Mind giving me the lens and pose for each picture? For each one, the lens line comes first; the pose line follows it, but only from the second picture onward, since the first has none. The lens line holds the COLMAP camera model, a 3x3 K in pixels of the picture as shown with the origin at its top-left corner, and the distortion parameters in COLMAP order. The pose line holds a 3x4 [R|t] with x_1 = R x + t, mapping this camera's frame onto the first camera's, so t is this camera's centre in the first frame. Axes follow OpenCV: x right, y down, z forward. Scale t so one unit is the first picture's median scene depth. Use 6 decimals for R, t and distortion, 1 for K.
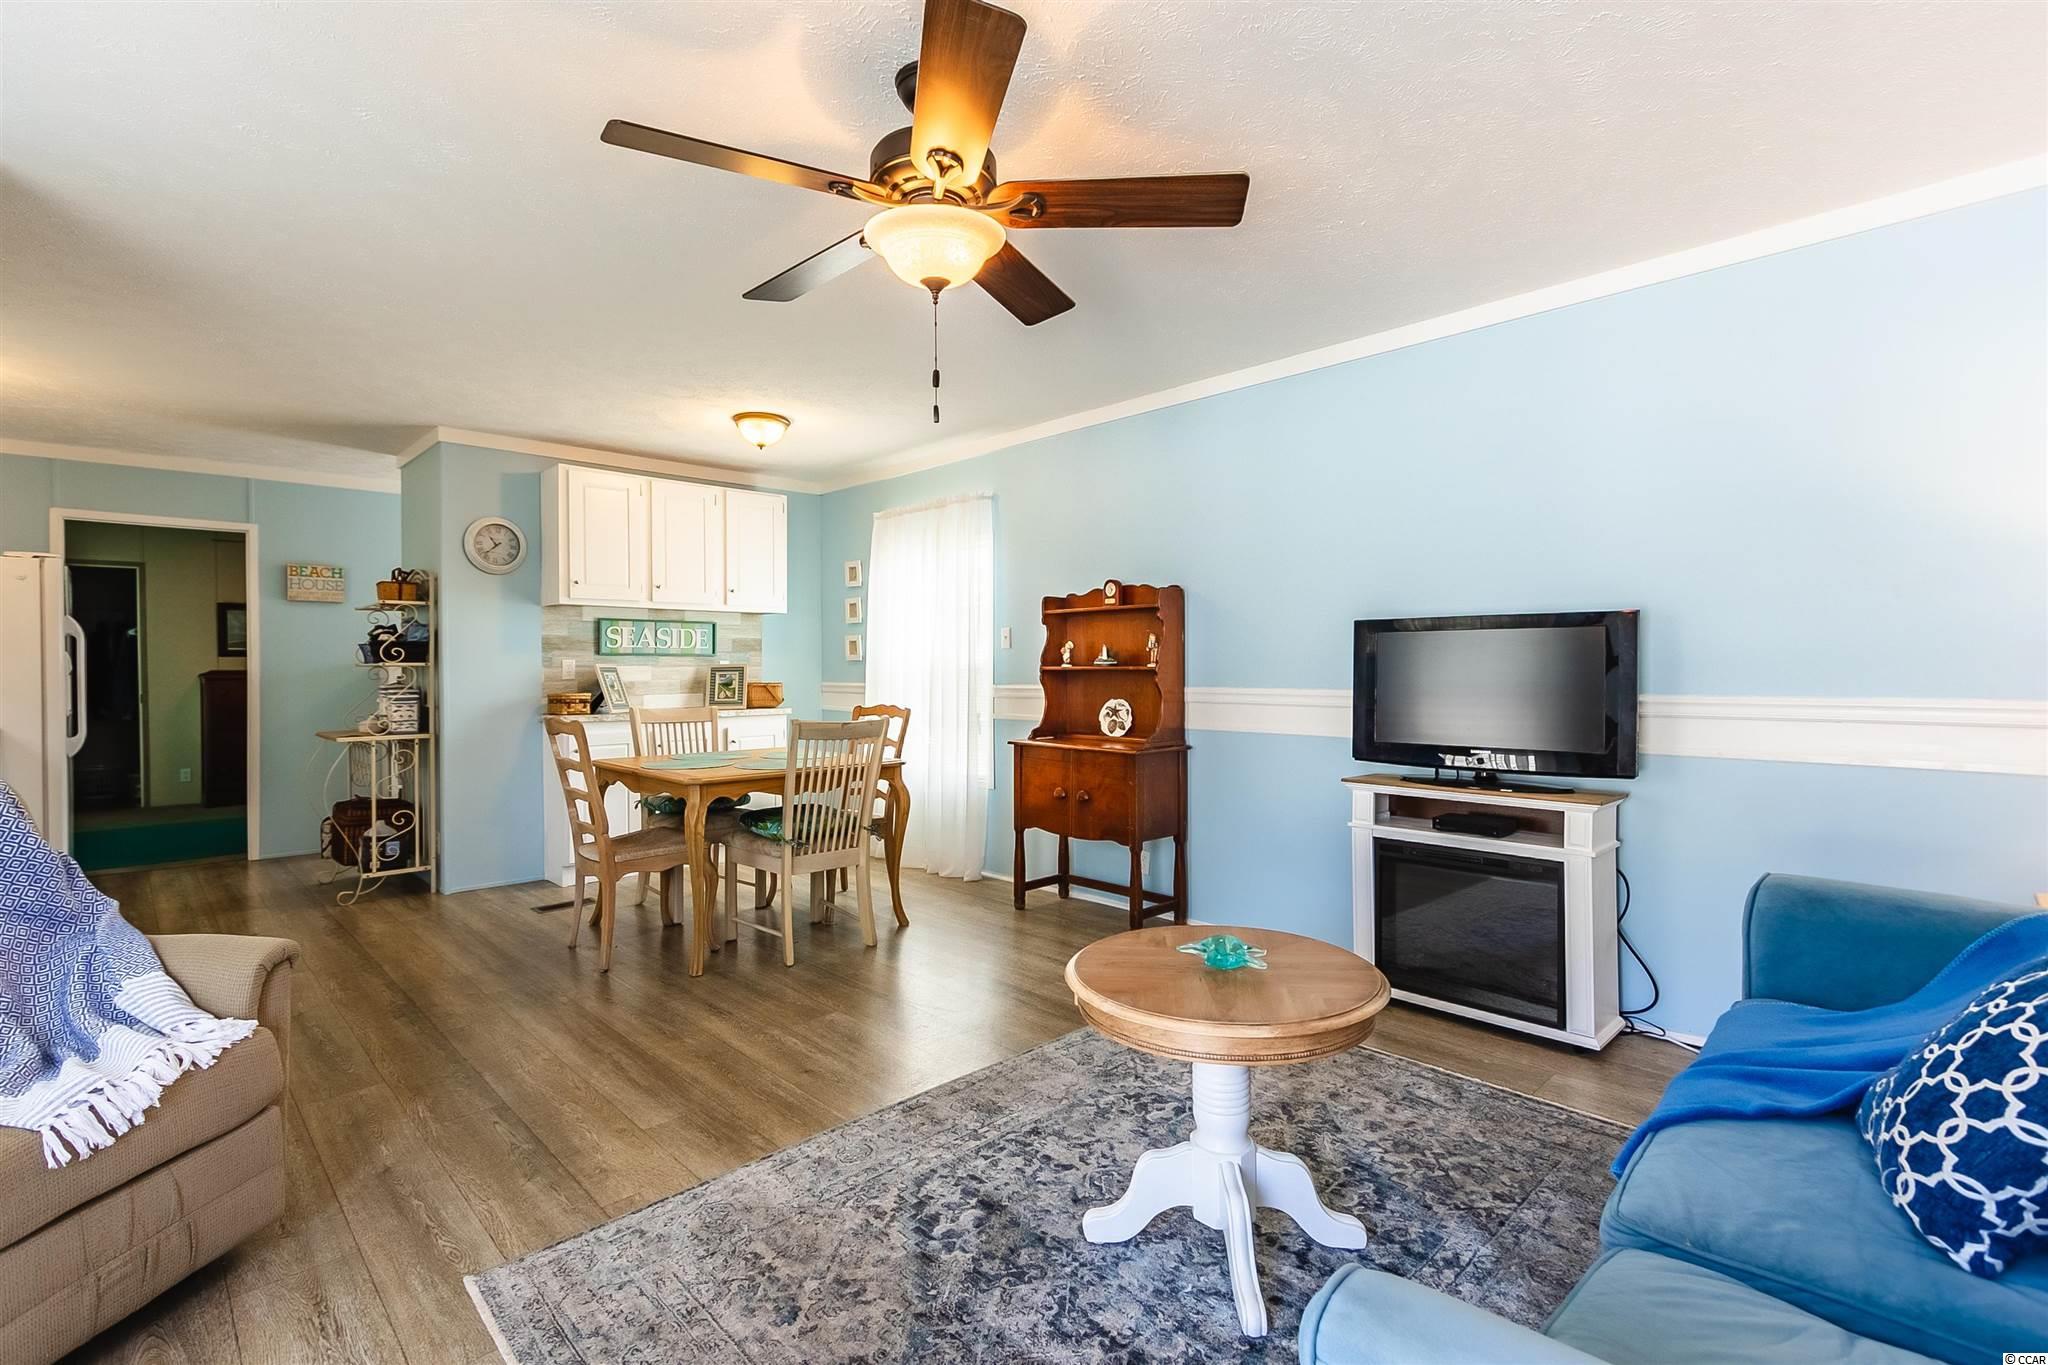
lens RADIAL K [[937.0, 0, 1007.6], [0, 937.0, 677.3], [0, 0, 1]] dist [0.016602, -0.009851]
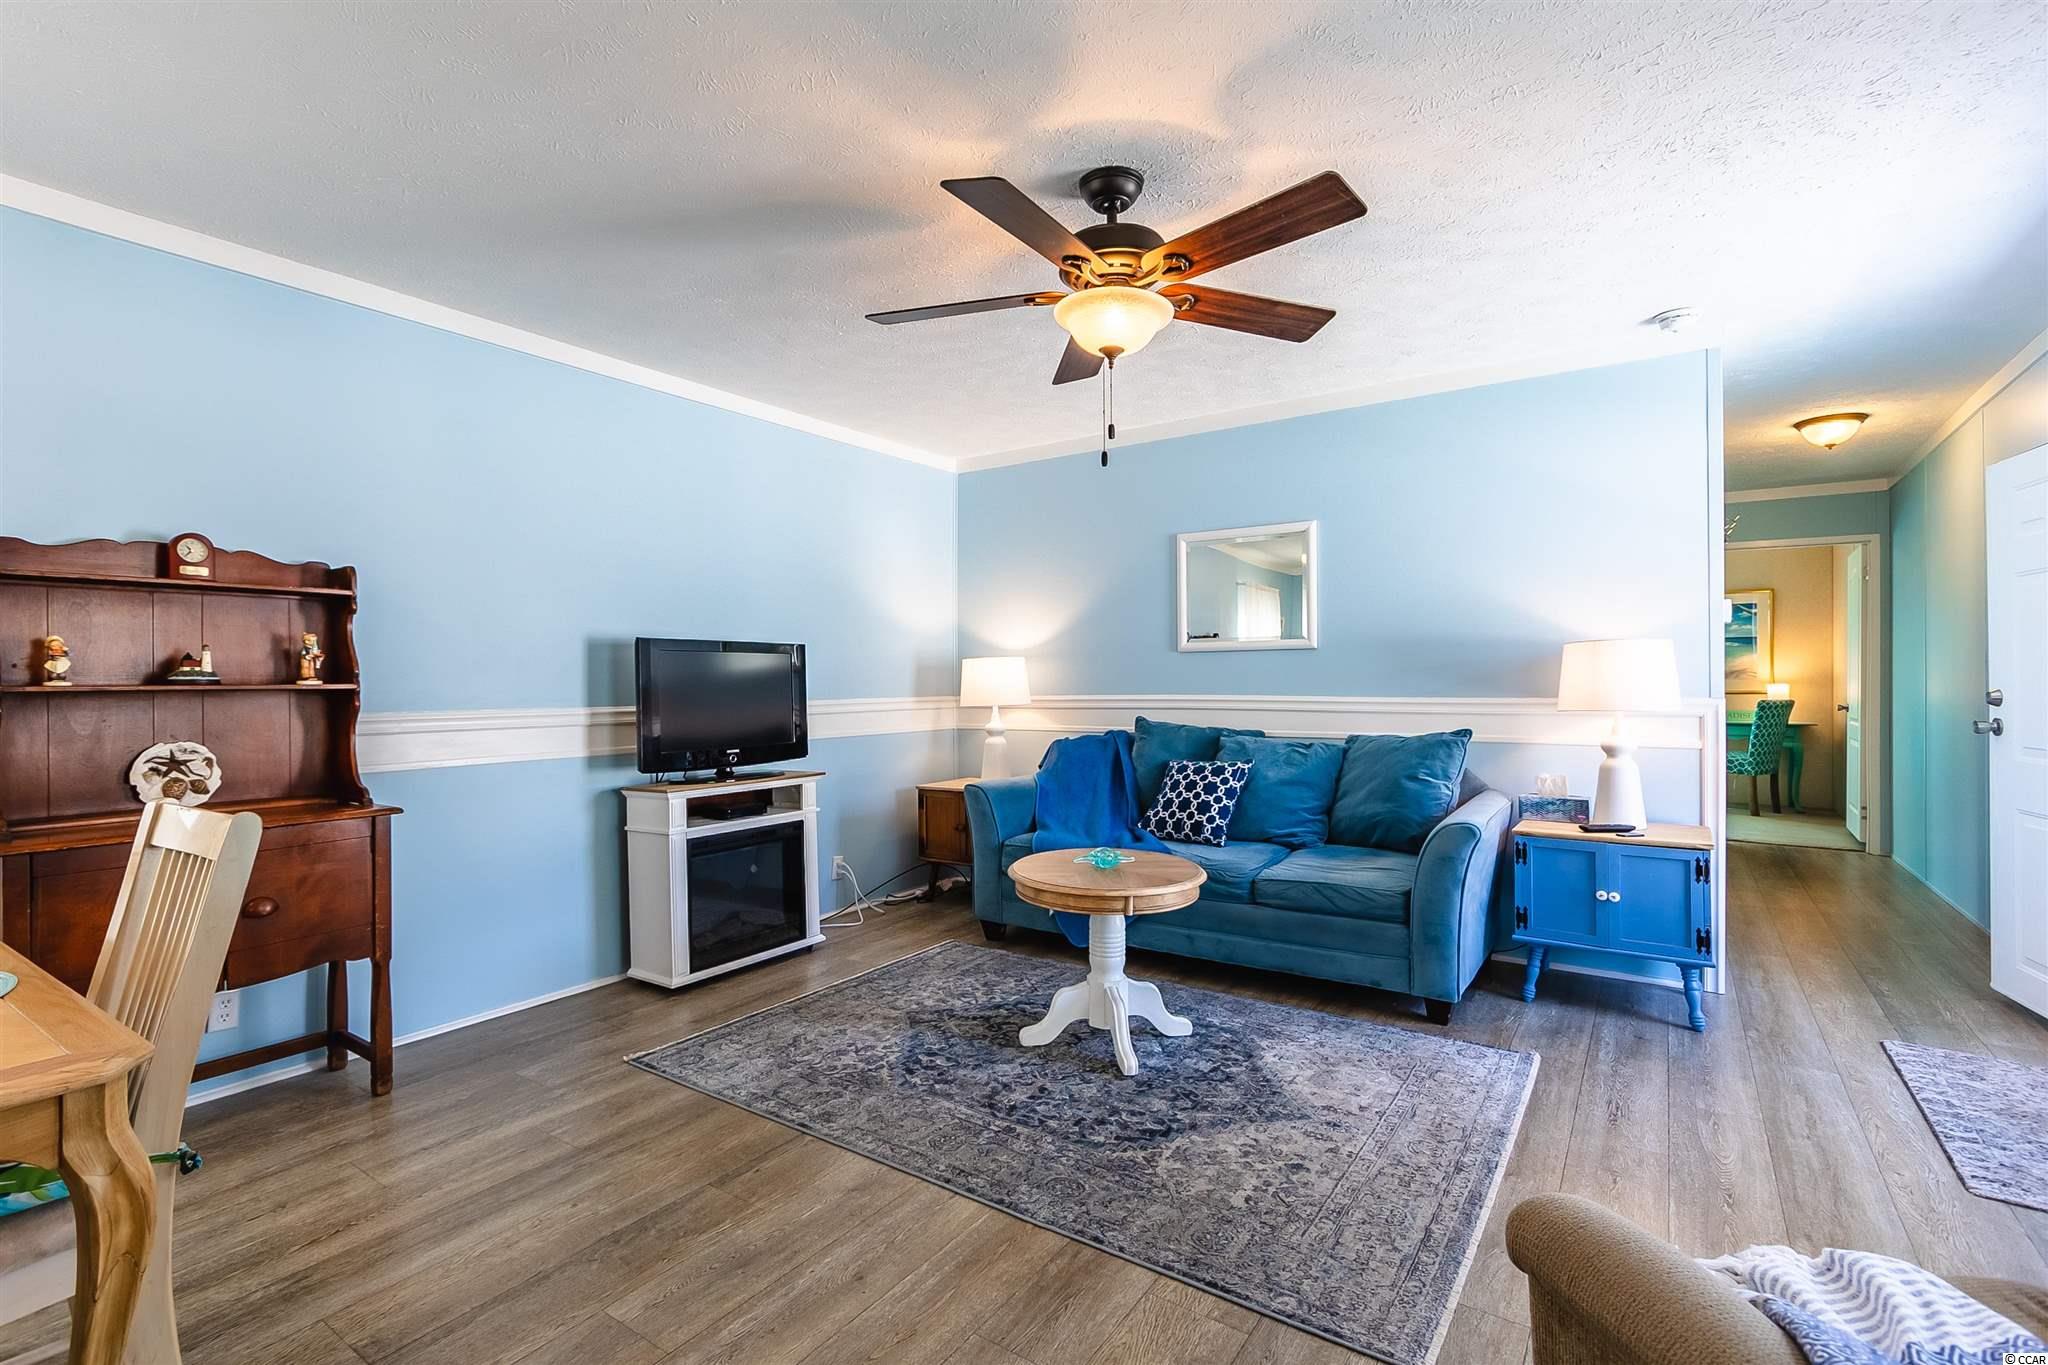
lens RADIAL K [[937.0, 0, 1007.6], [0, 937.0, 677.3], [0, 0, 1]] dist [0.016602, -0.009851]
pose [[-0.193991, 0.008889, 0.980963, -0.539949], [0.020861, 0.999770, -0.004934, -0.002755], [-0.980781, 0.019507, -0.194132, 0.610562]]
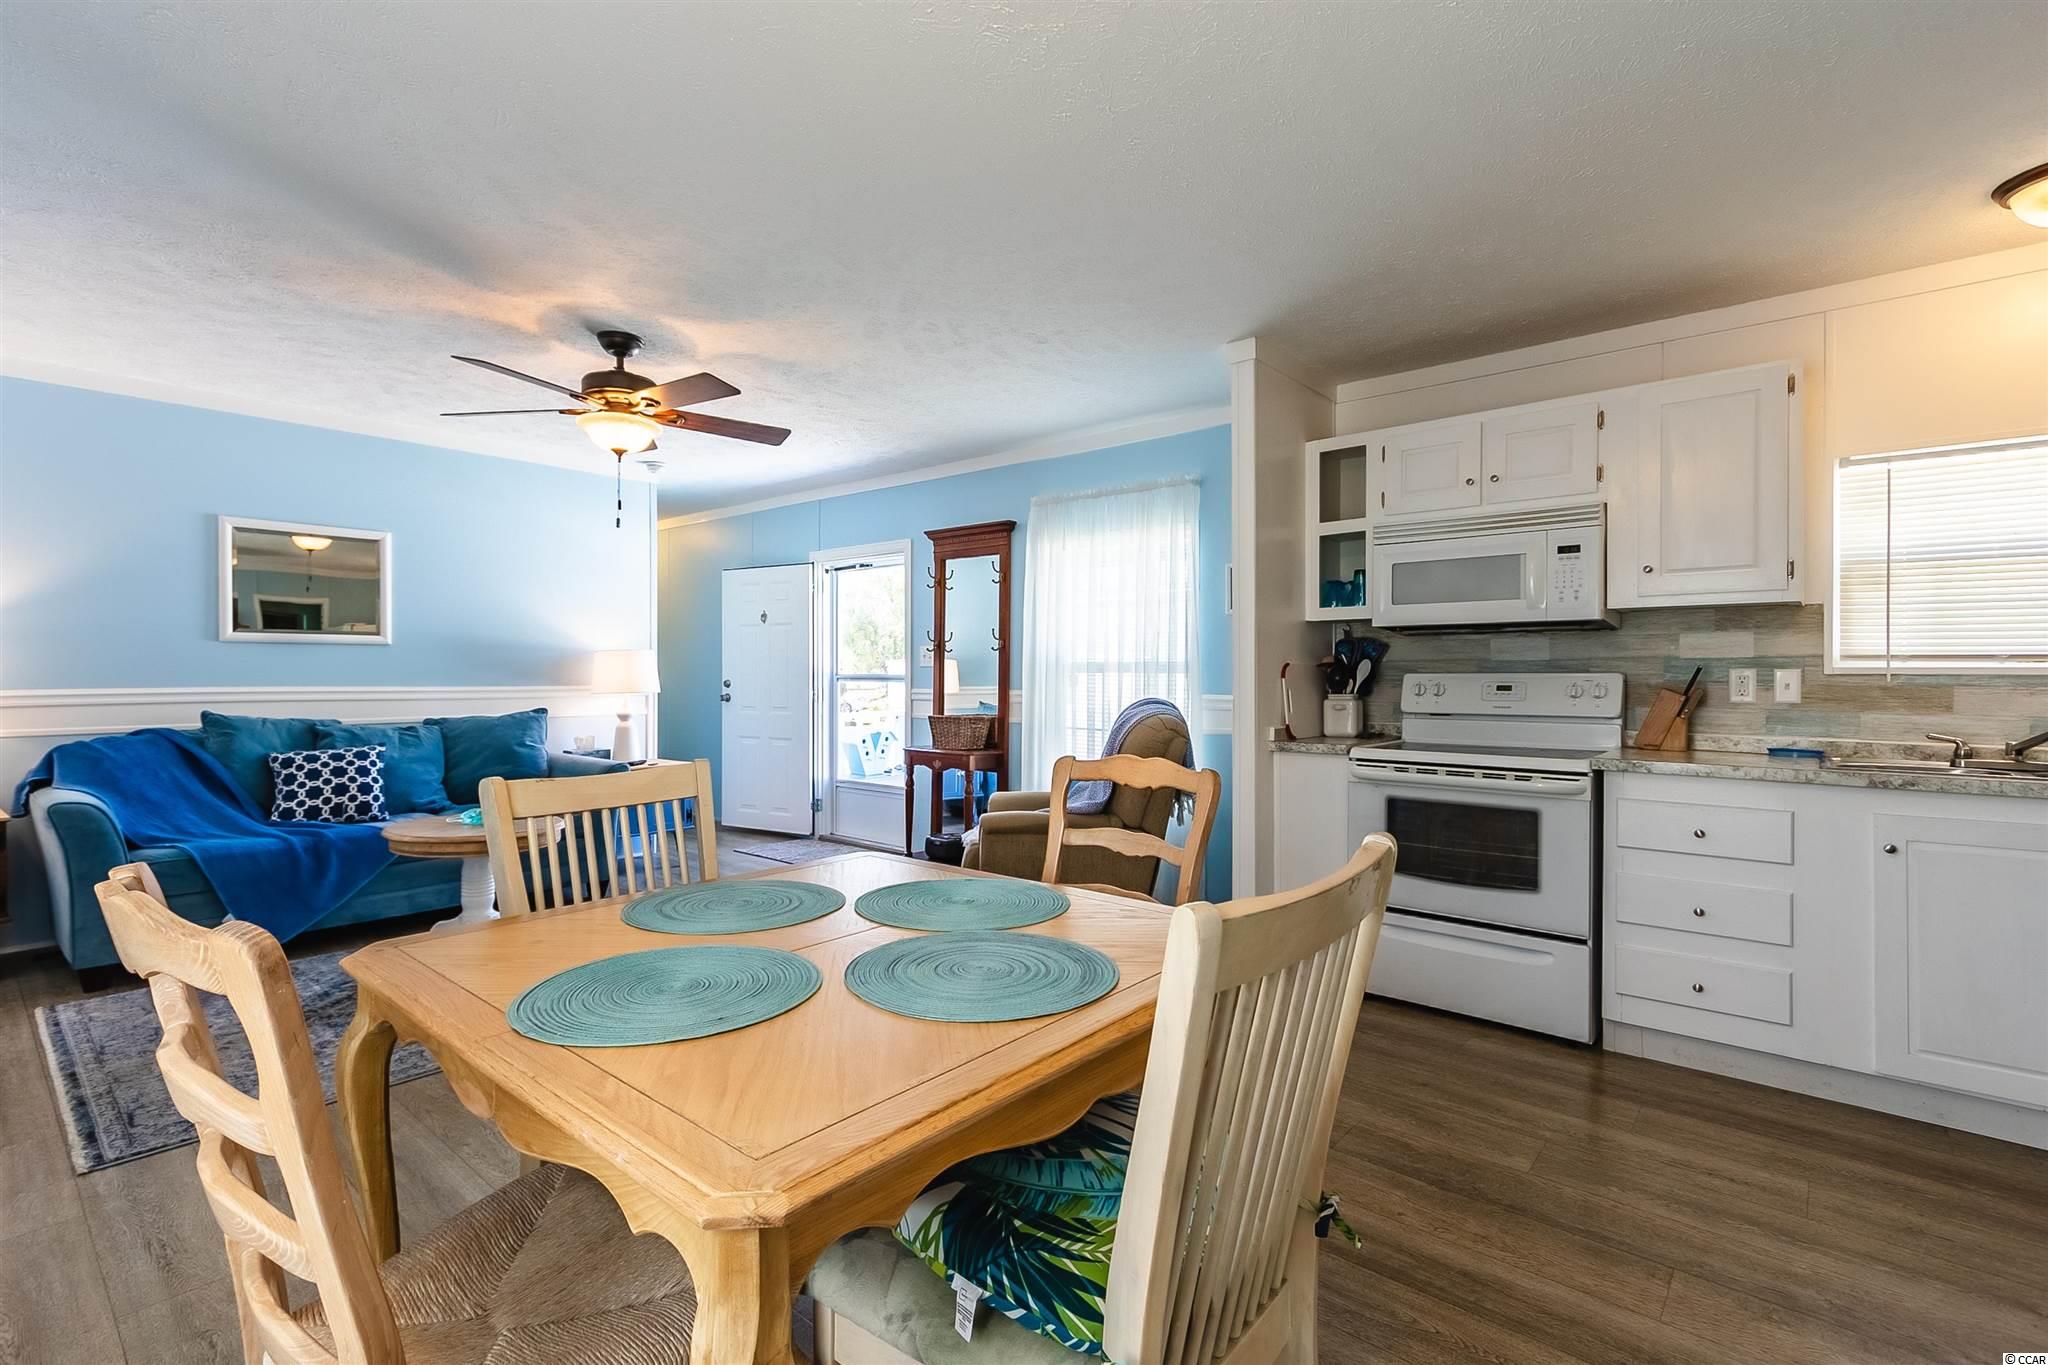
lens RADIAL K [[937.0, 0, 1007.6], [0, 937.0, 677.3], [0, 0, 1]] dist [0.016602, -0.009851]
pose [[-0.996360, 0.003087, -0.085193, -0.288757], [0.001541, 0.999833, 0.018205, -0.011483], [0.085235, 0.018008, -0.996198, 1.262427]]
